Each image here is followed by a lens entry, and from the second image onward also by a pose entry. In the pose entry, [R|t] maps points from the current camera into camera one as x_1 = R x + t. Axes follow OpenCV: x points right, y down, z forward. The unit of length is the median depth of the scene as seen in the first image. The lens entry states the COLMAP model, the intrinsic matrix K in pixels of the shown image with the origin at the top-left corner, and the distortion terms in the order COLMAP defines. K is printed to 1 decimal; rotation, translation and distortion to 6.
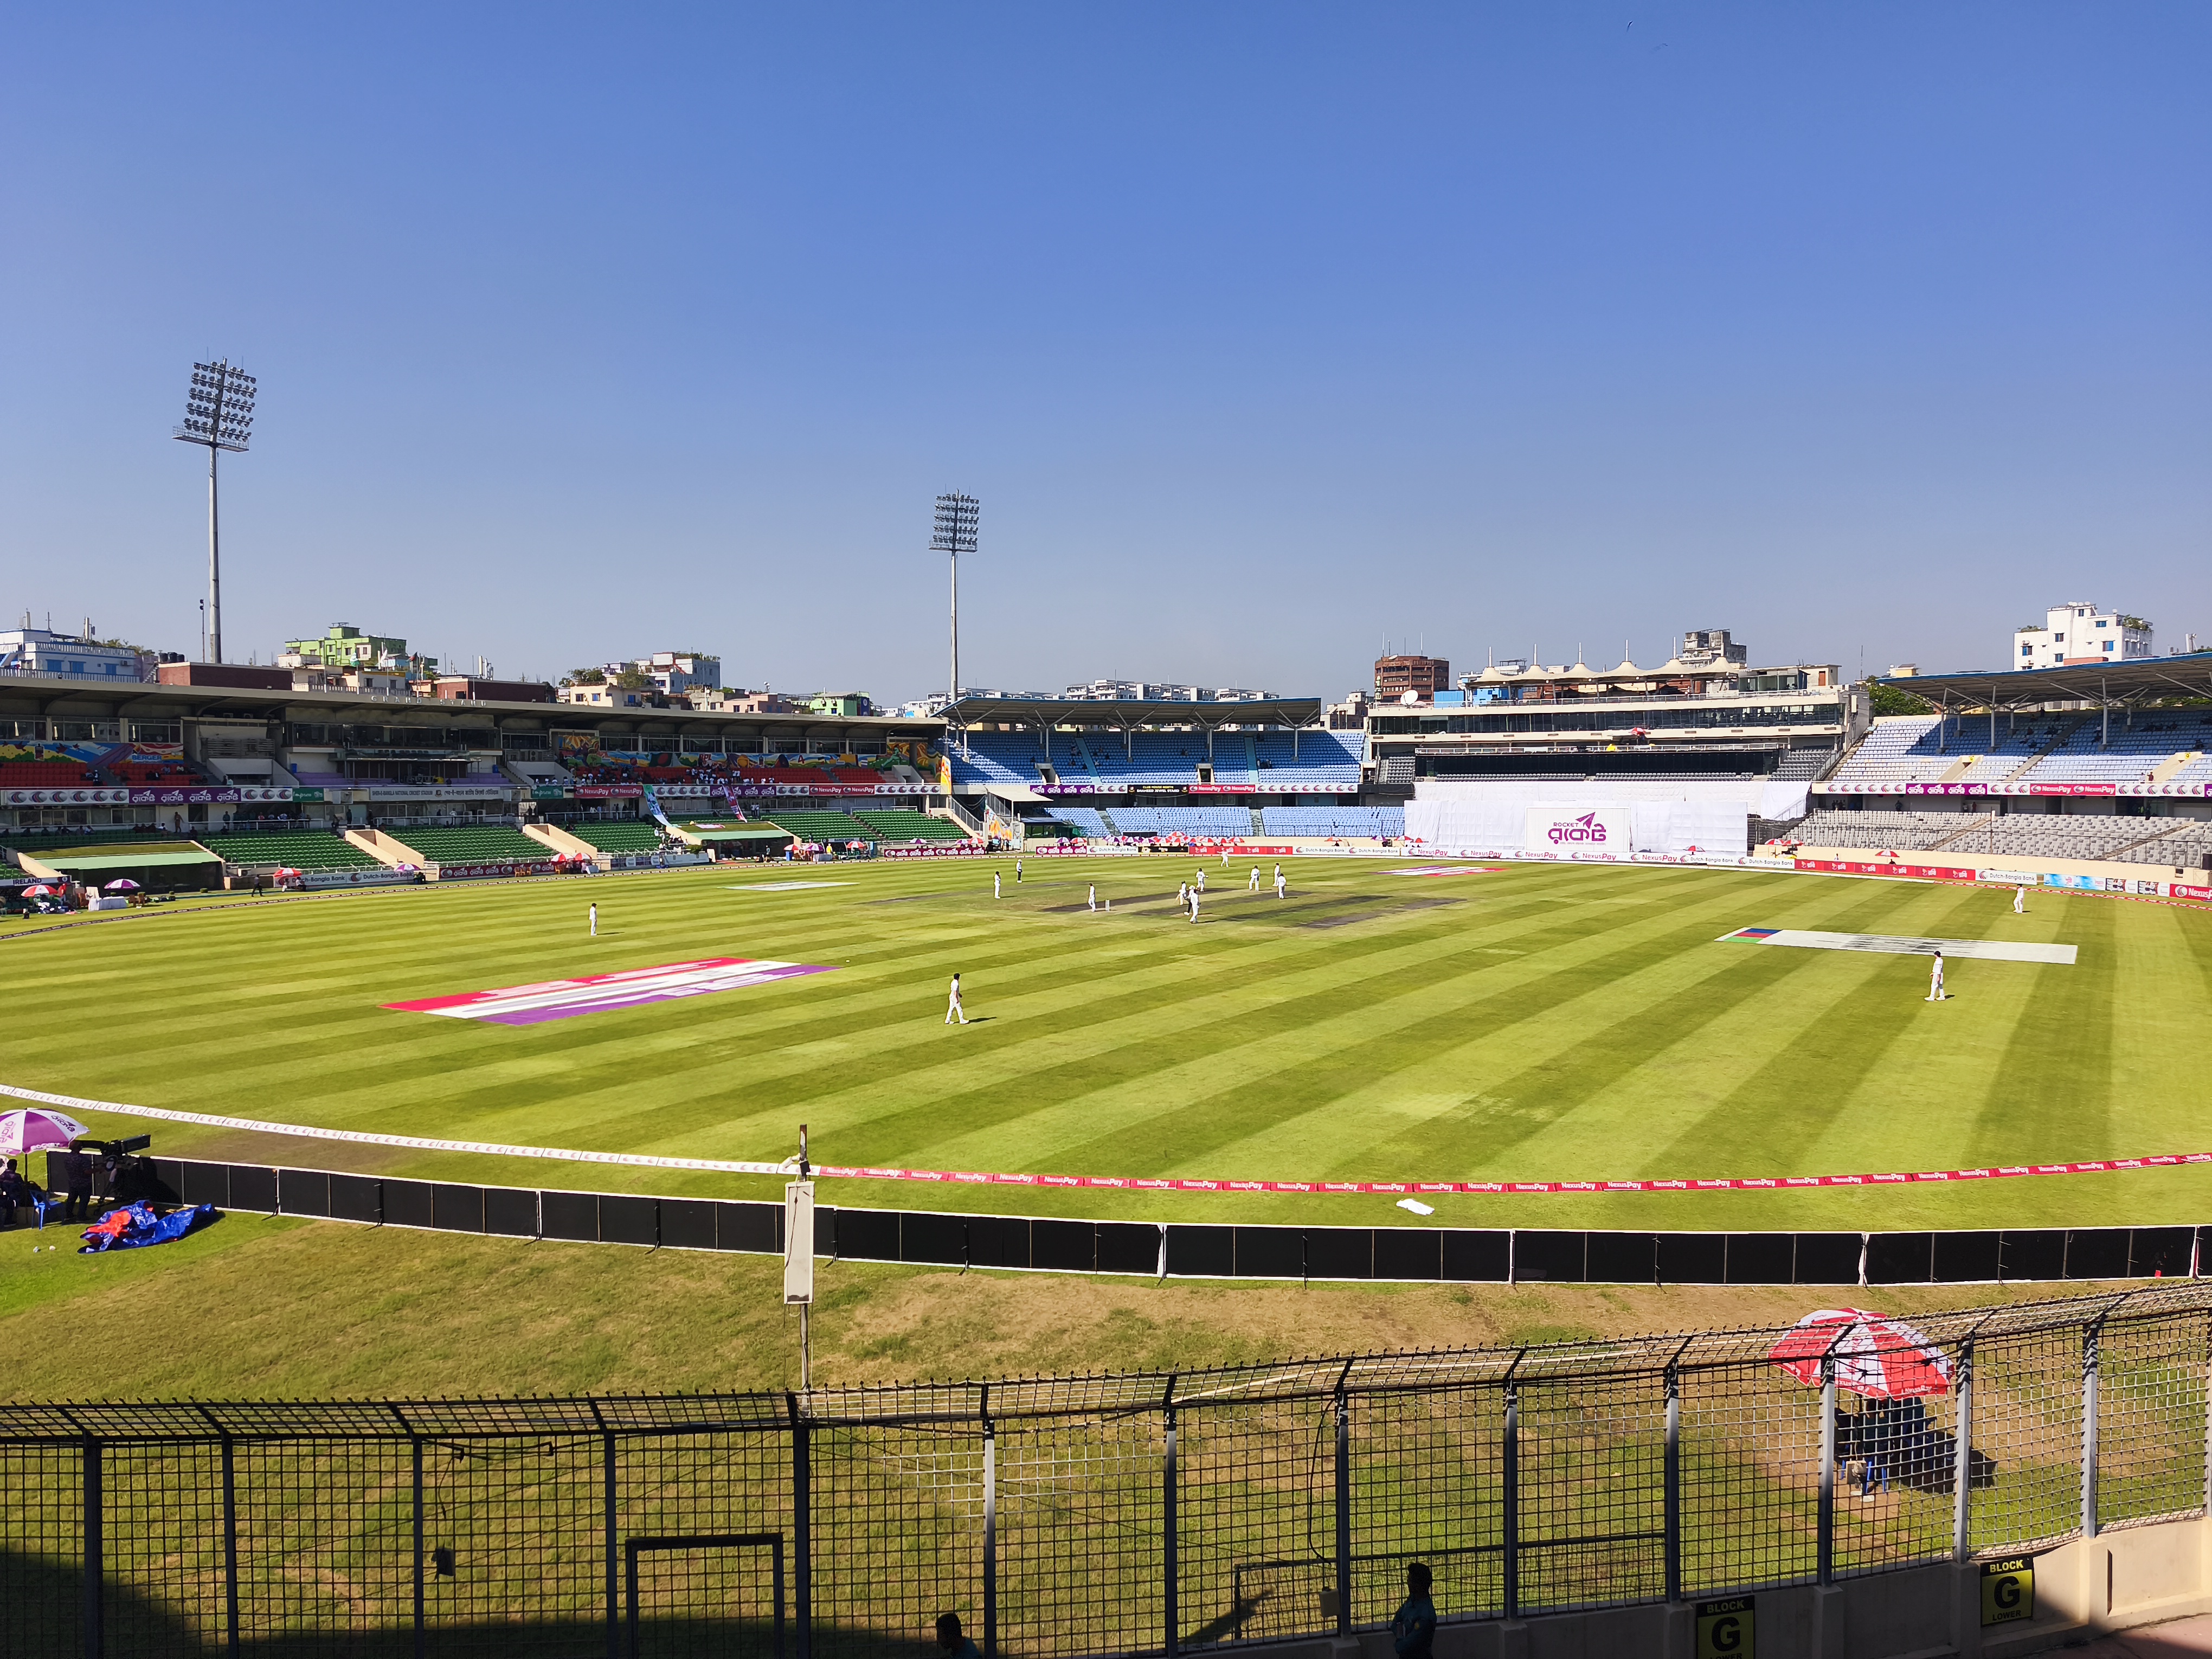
lens RADIAL K [[1519.5, 0, 1106.0], [0, 1519.5, 829.5], [0, 0, 1]] dist [0.080379, -0.107065]
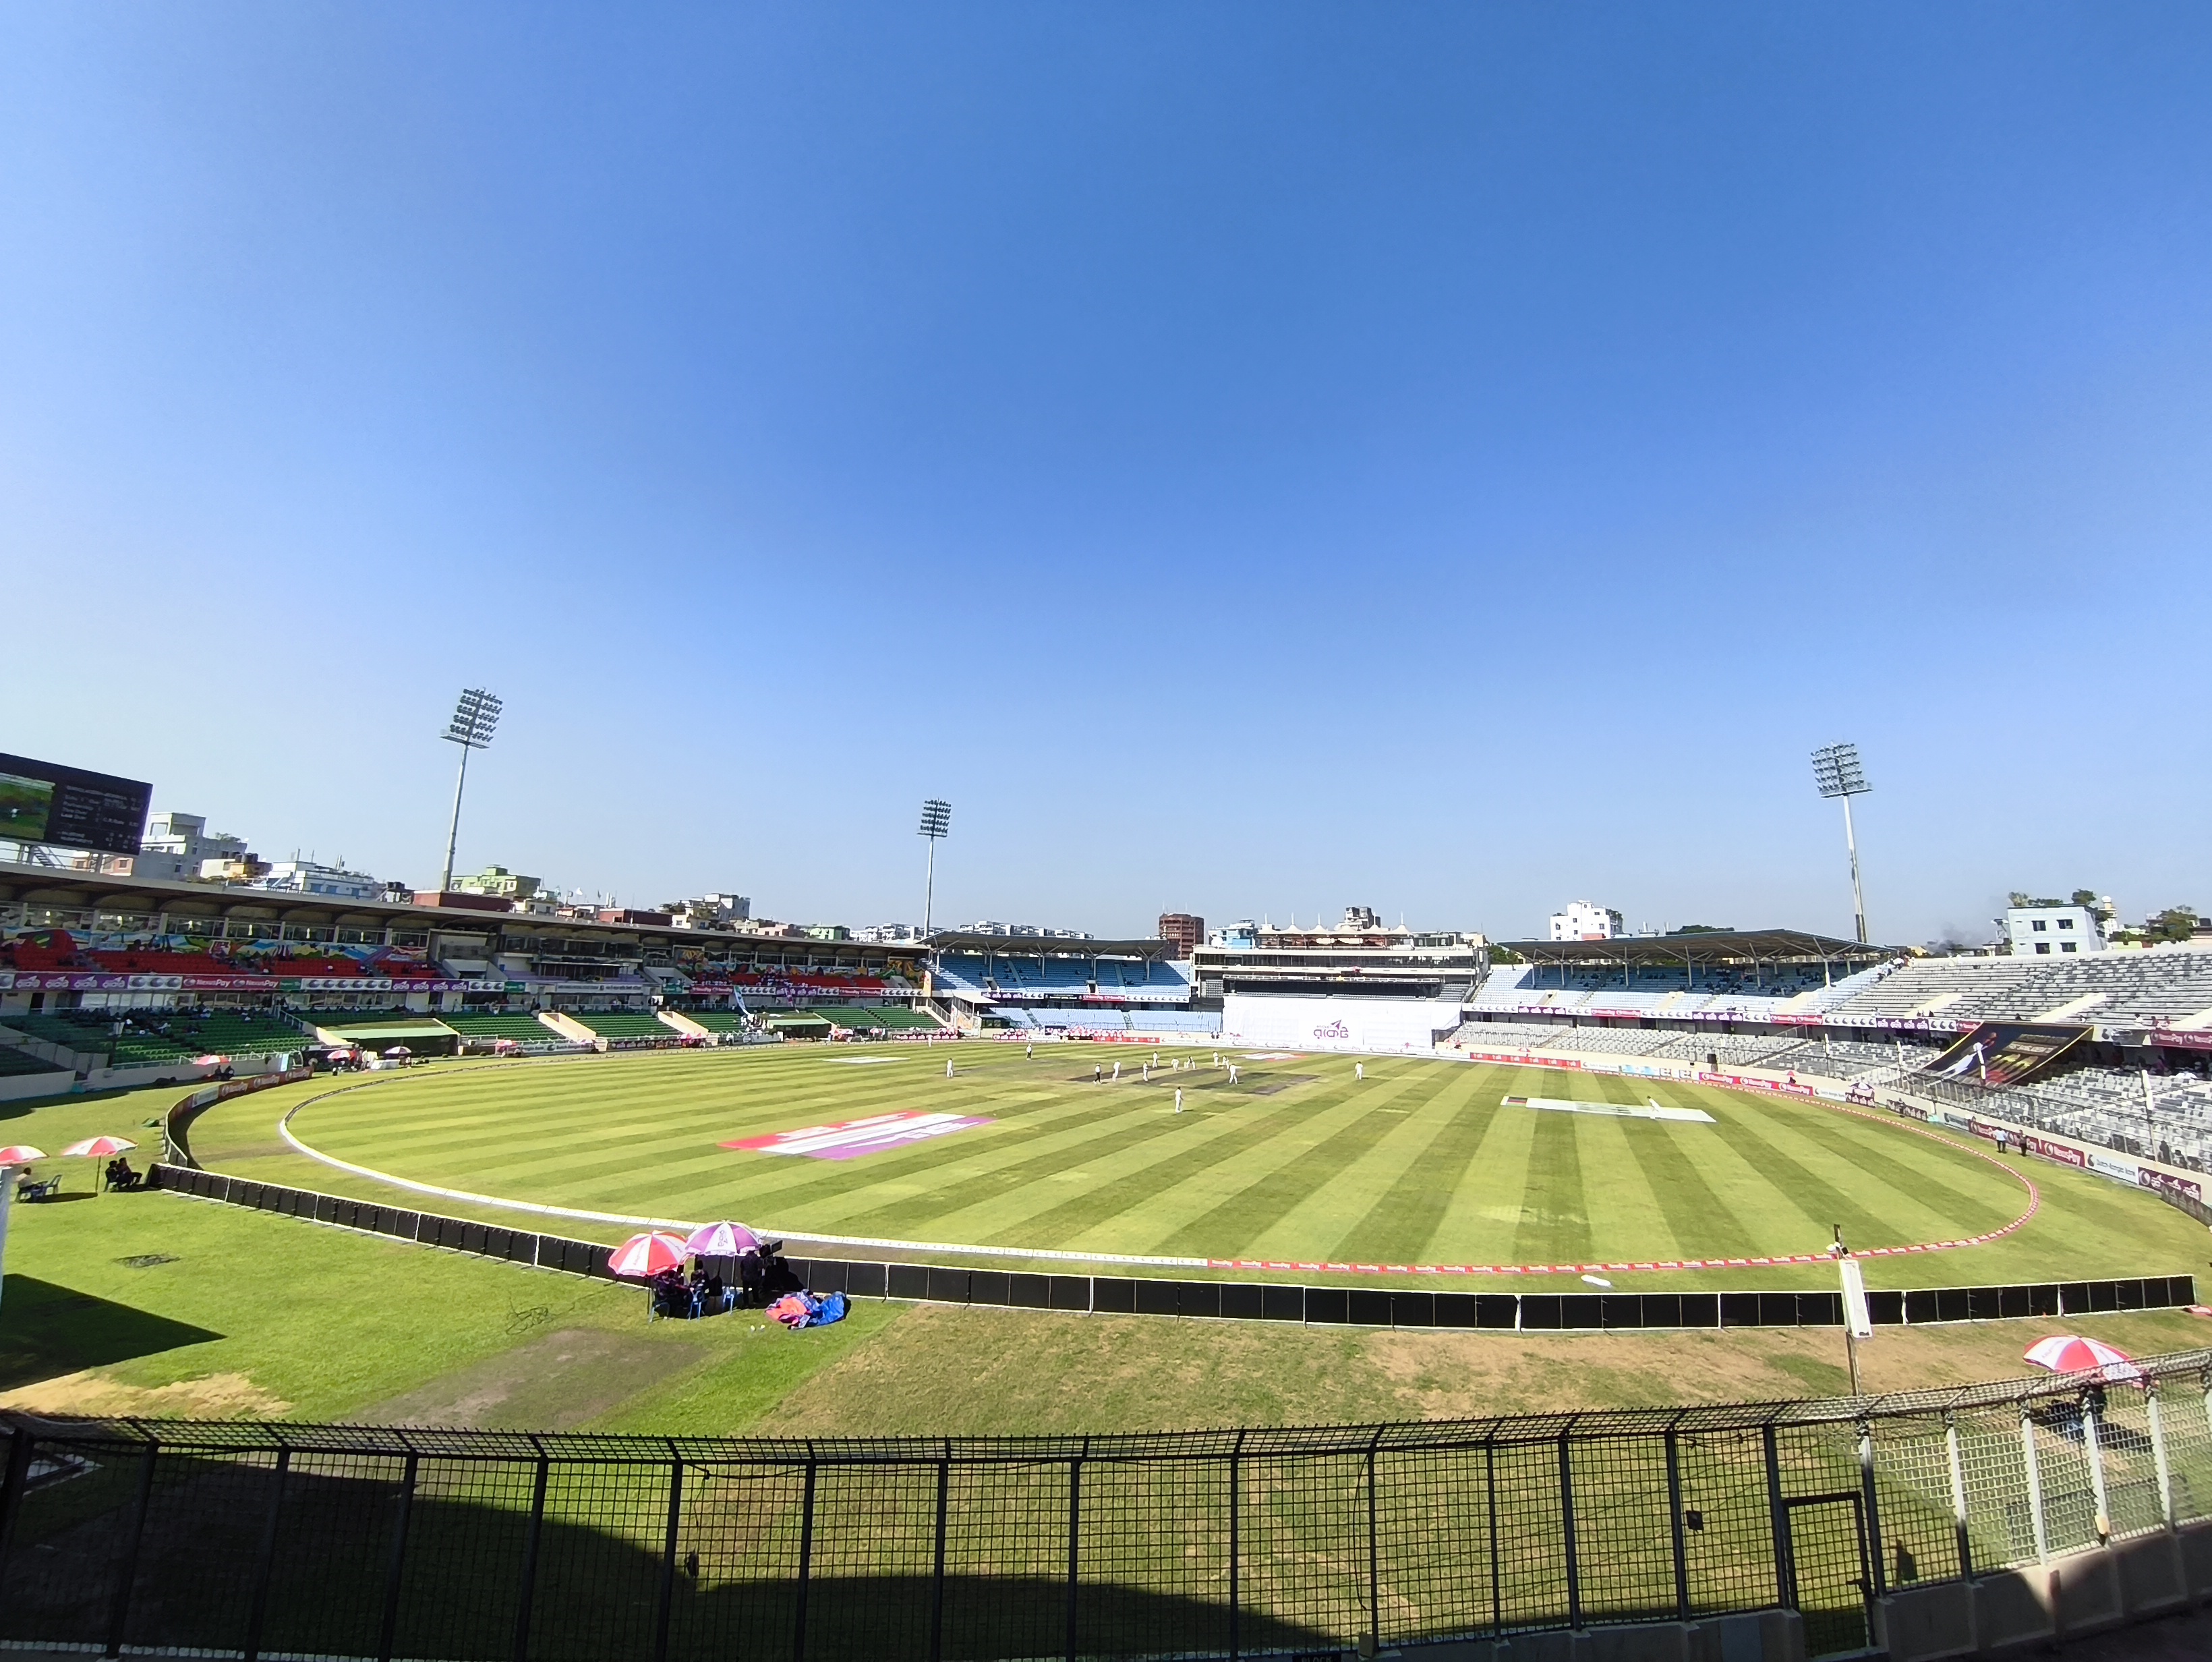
lens RADIAL K [[996.9, 0, 1106.0], [0, 996.9, 831.0], [0, 0, 1]] dist [0.001193, 0.000045]
pose [[0.986019, 0.052930, 0.158003, -0.101157], [-0.022215, 0.981502, -0.190160, -0.000844], [-0.165145, 0.183991, 0.968955, -0.001734]]
